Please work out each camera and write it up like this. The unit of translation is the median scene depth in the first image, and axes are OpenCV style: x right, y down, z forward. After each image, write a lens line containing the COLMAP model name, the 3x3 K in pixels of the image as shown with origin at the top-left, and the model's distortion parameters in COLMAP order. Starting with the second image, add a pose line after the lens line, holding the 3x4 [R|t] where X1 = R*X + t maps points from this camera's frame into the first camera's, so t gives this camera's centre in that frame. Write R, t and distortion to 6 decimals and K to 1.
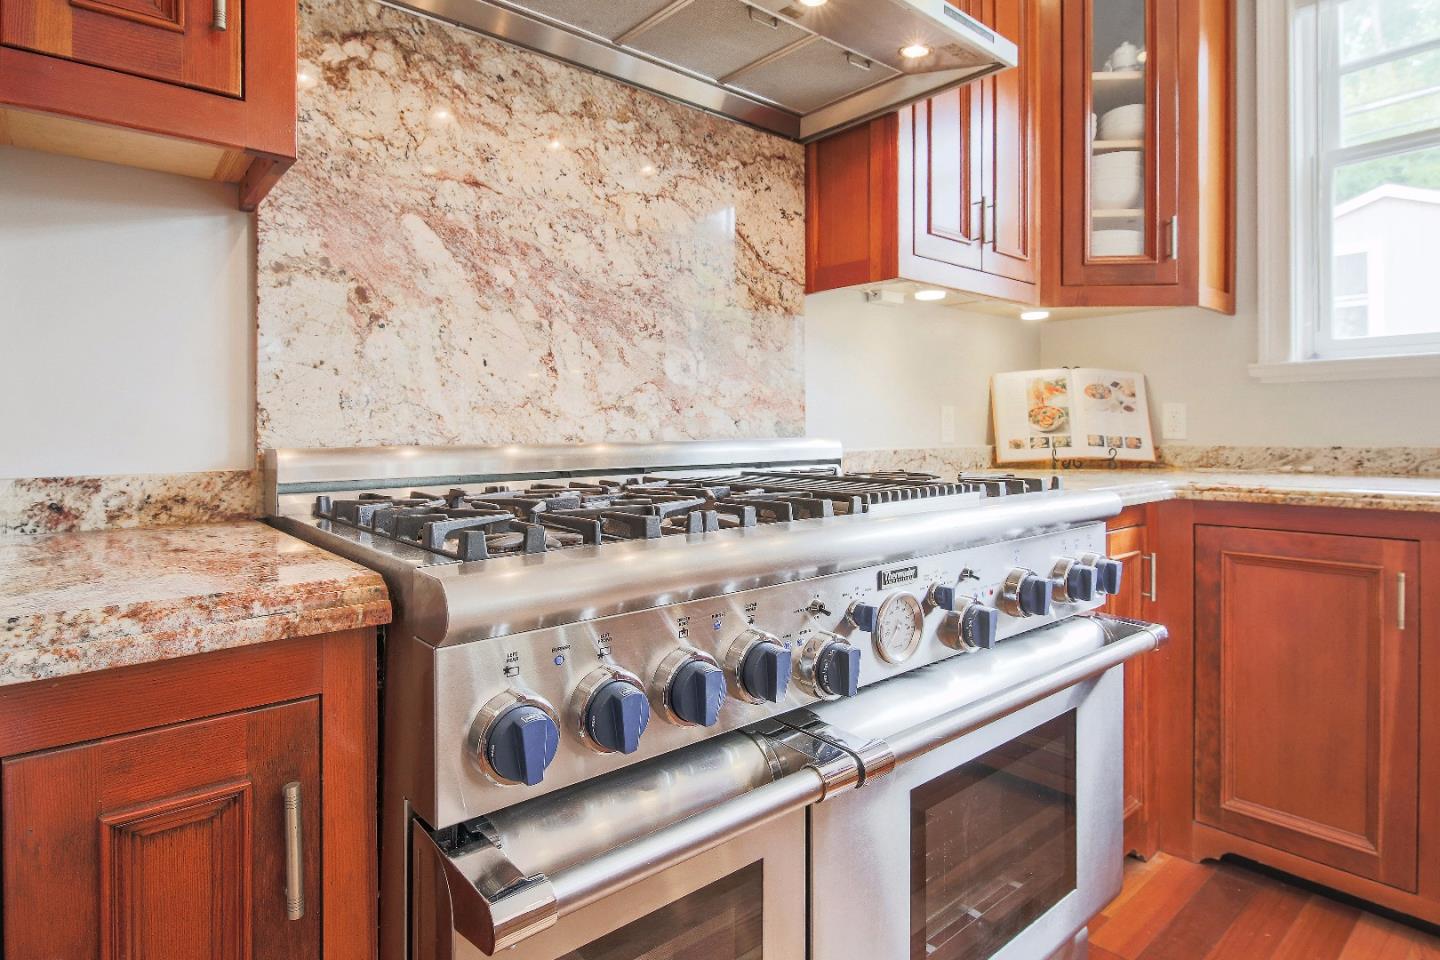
lens RADIAL K [[754.9, 0, 693.5], [0, 754.9, 446.3], [0, 0, 1]] dist [-0.006117, -0.001892]
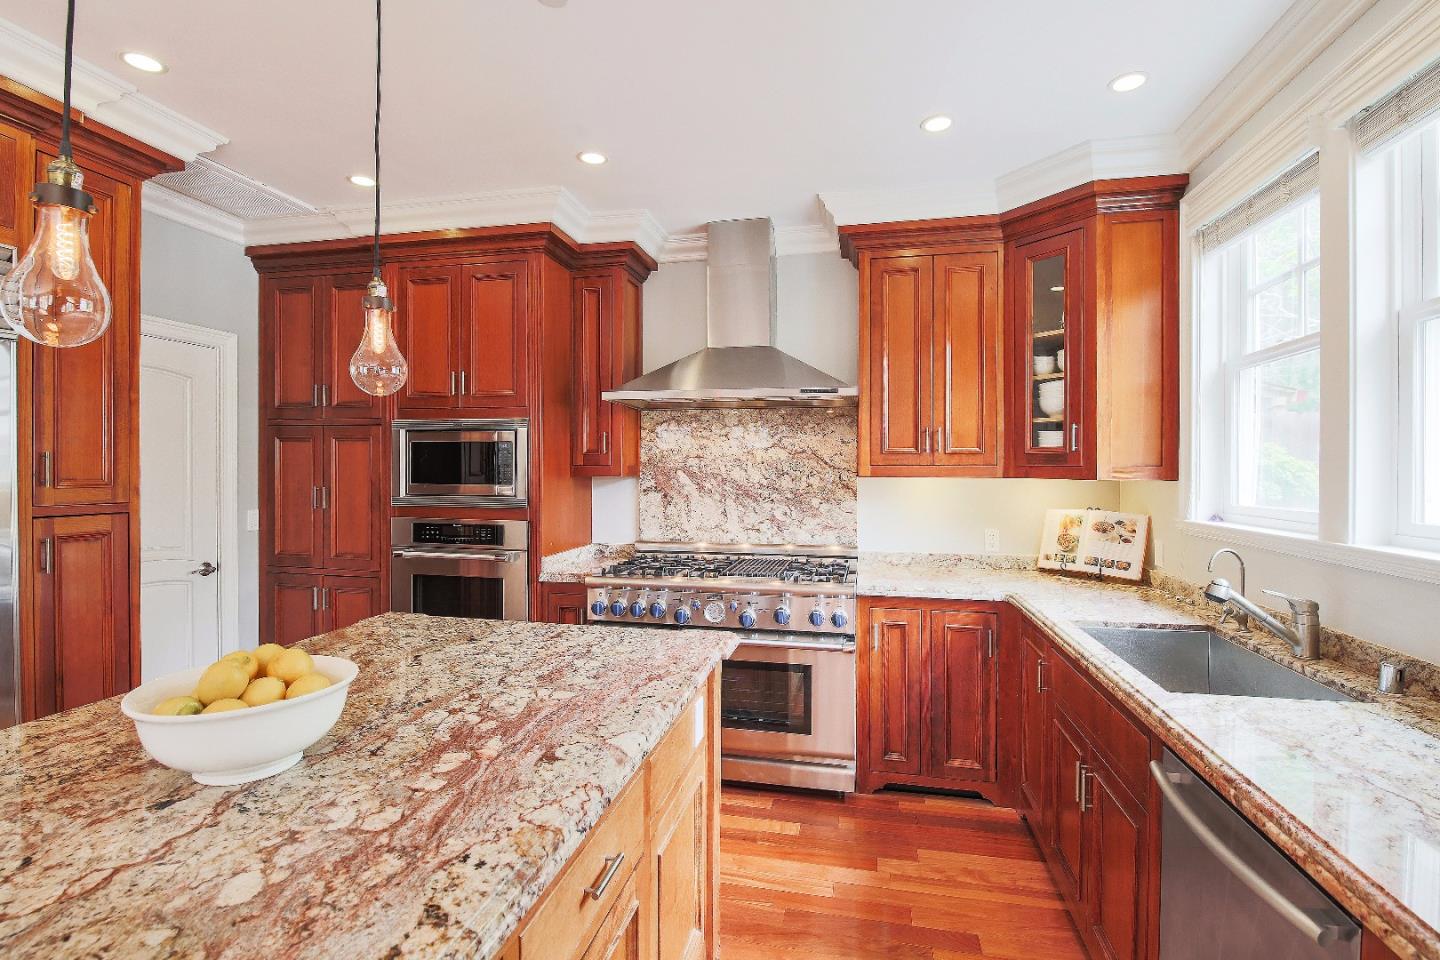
lens RADIAL K [[636.3, 0, 715.4], [0, 636.3, 469.7], [0, 0, 1]] dist [-0.007953, -0.004958]
pose [[0.630136, 0.005144, -0.776468, 1.554943], [-0.025408, 0.999579, -0.013998, -0.225200], [0.776069, 0.028549, 0.630002, -0.525669]]
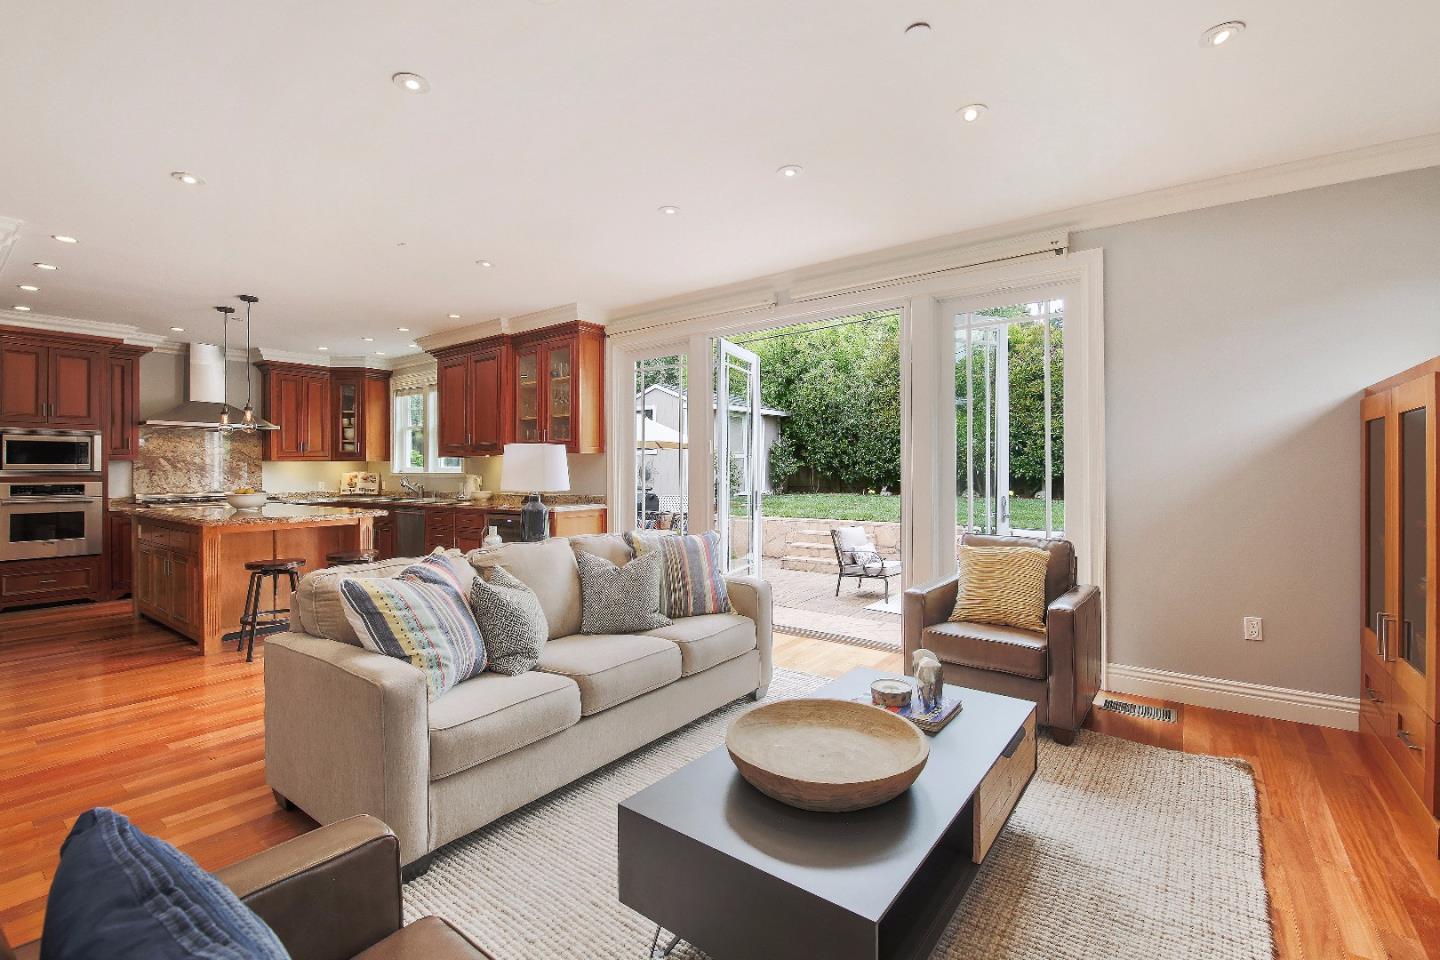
lens RADIAL K [[636.3, 0, 735.9], [0, 636.3, 468.8], [0, 0, 1]] dist [-0.007953, -0.004958]
pose [[0.955644, -0.002040, 0.294516, 2.275518], [0.010836, 0.999542, -0.028238, -0.003197], [-0.294324, 0.030177, 0.955229, -4.643684]]
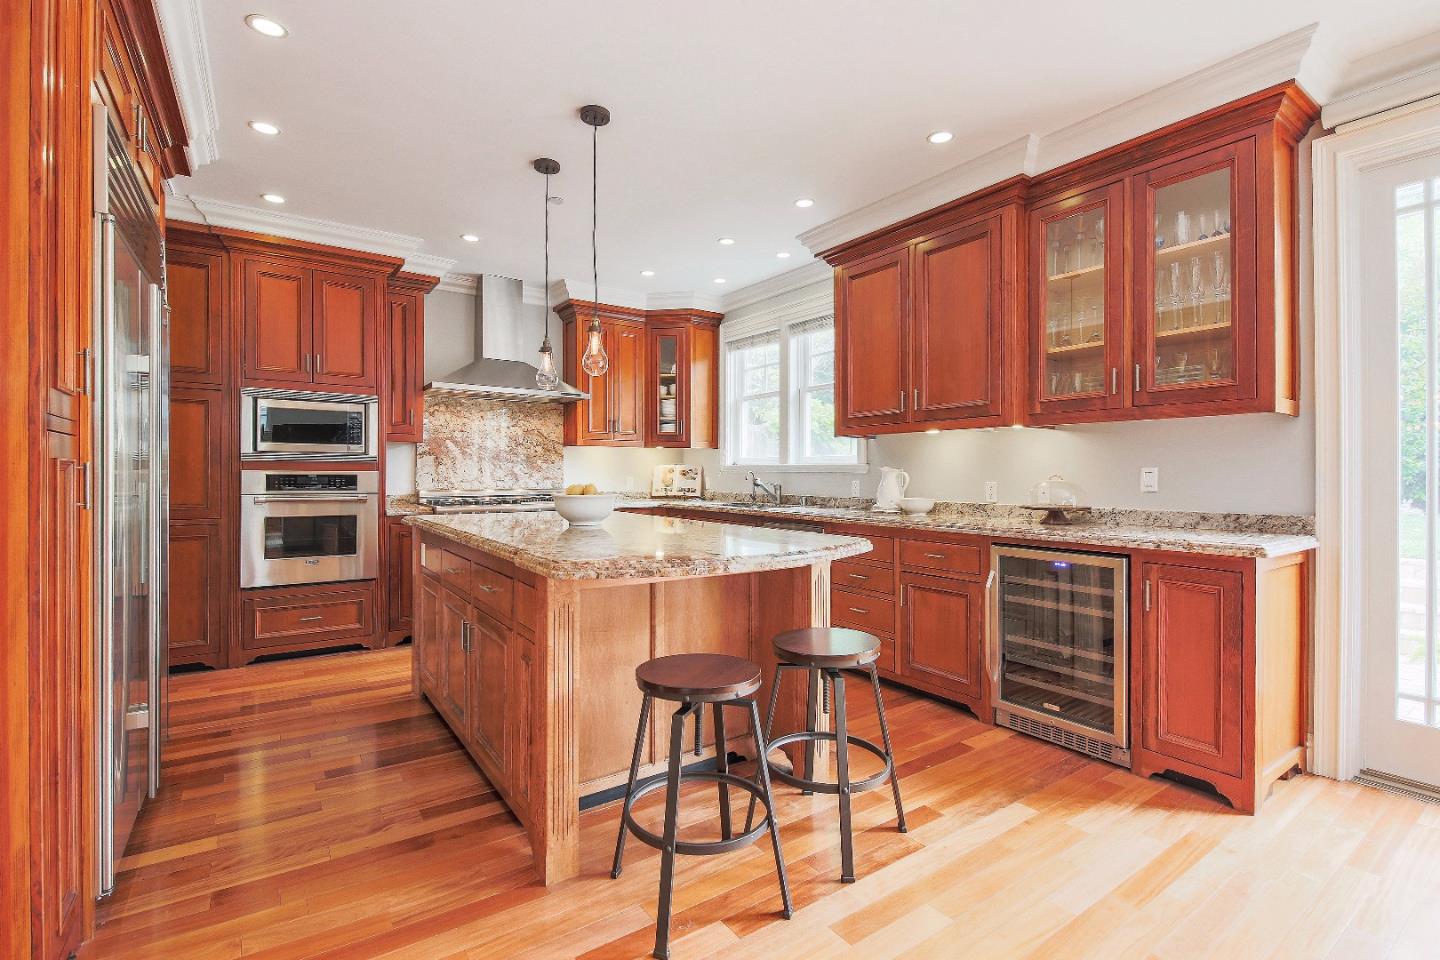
lens RADIAL K [[663.0, 0, 702.6], [0, 663.0, 472.9], [0, 0, 1]] dist [-0.008453, -0.001093]
pose [[0.997946, 0.005986, -0.063773, 1.193507], [-0.007543, 0.999679, -0.024205, -0.014634], [0.063608, 0.024636, 0.997671, -2.431740]]
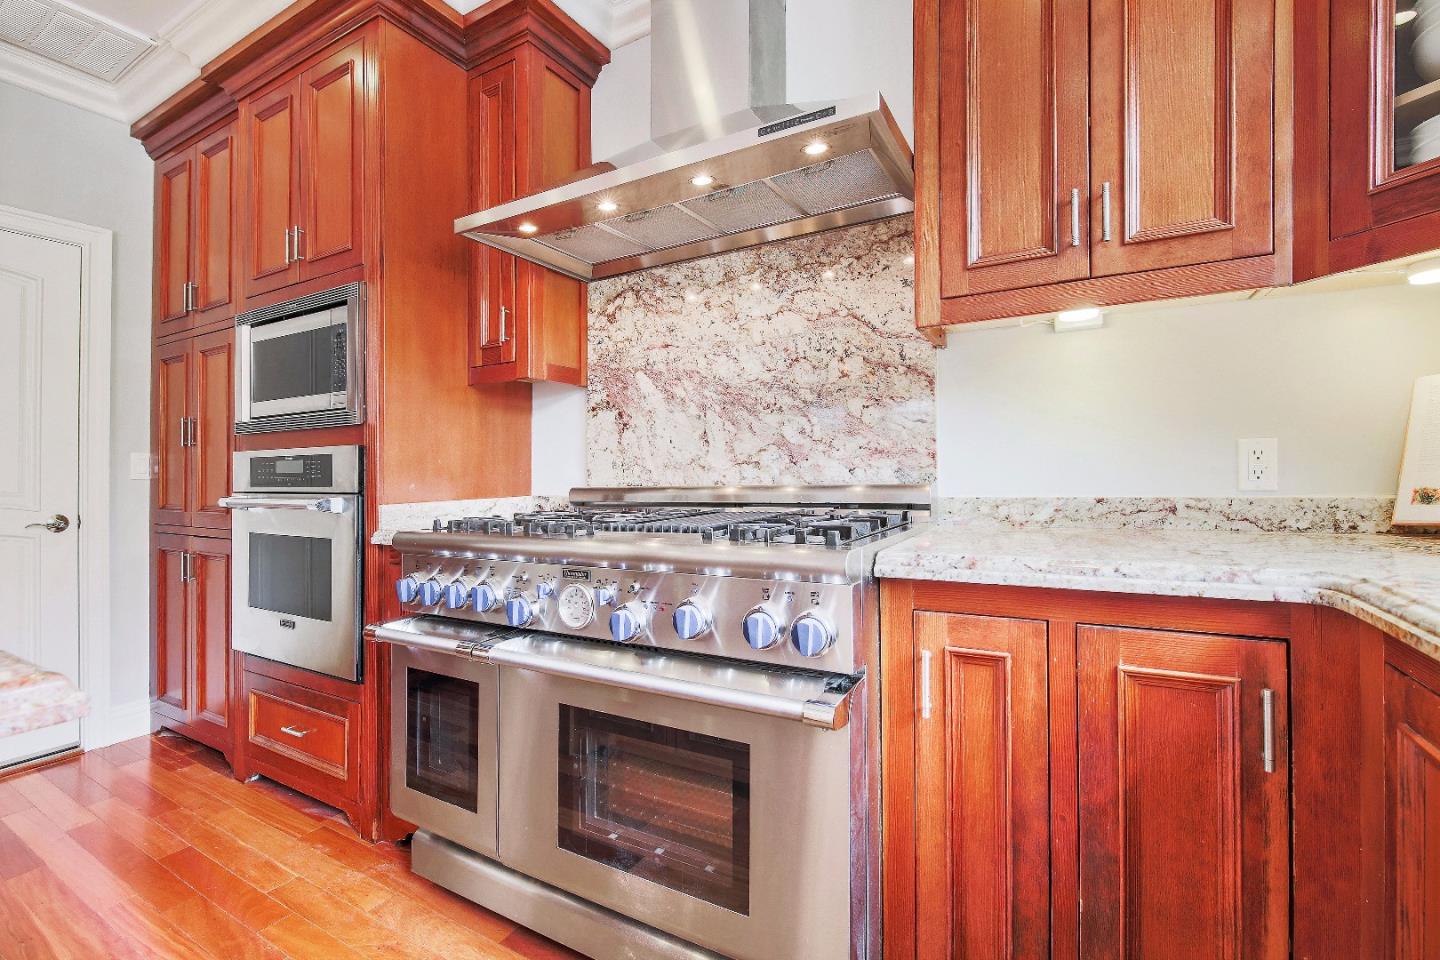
lens RADIAL K [[599.5, 0, 739.0], [0, 599.5, 476.0], [0, 0, 1]] dist [-0.015131, -0.000361]
pose [[0.391431, 0.000199, -0.920207, 0.988028], [-0.009226, 0.999951, -0.003708, -0.019675], [0.920161, 0.009941, 0.391413, 0.507357]]
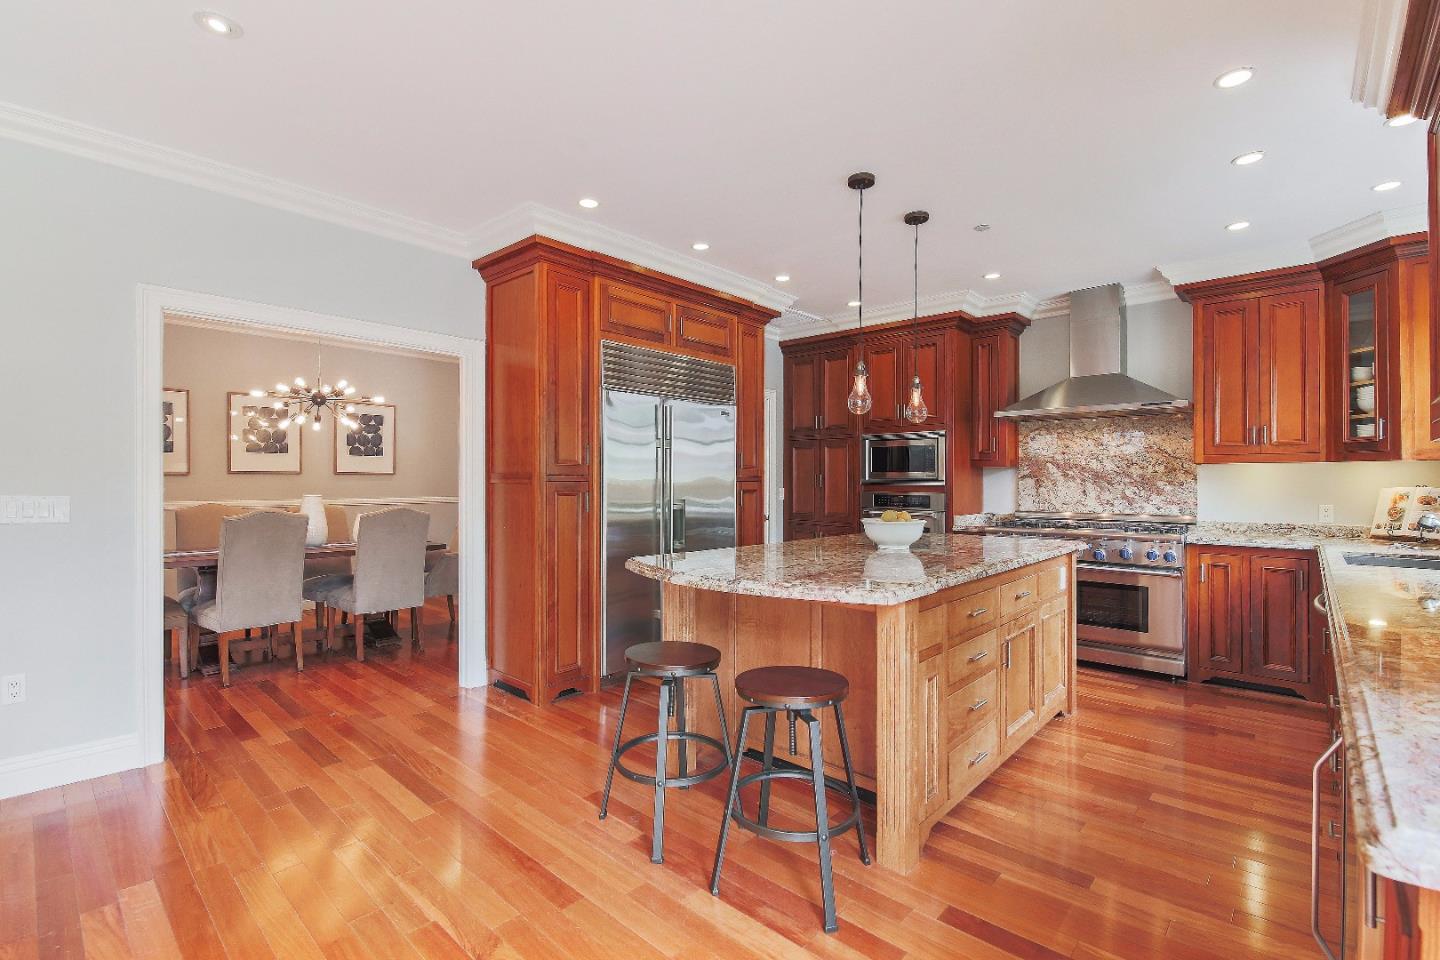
lens RADIAL K [[636.3, 0, 725.9], [0, 636.3, 475.9], [0, 0, 1]] dist [-0.007953, -0.004958]
pose [[0.164063, -0.006021, -0.986431, 2.658090], [-0.029828, 0.999494, -0.011062, -0.098060], [0.985999, 0.031238, 0.163801, -1.363660]]
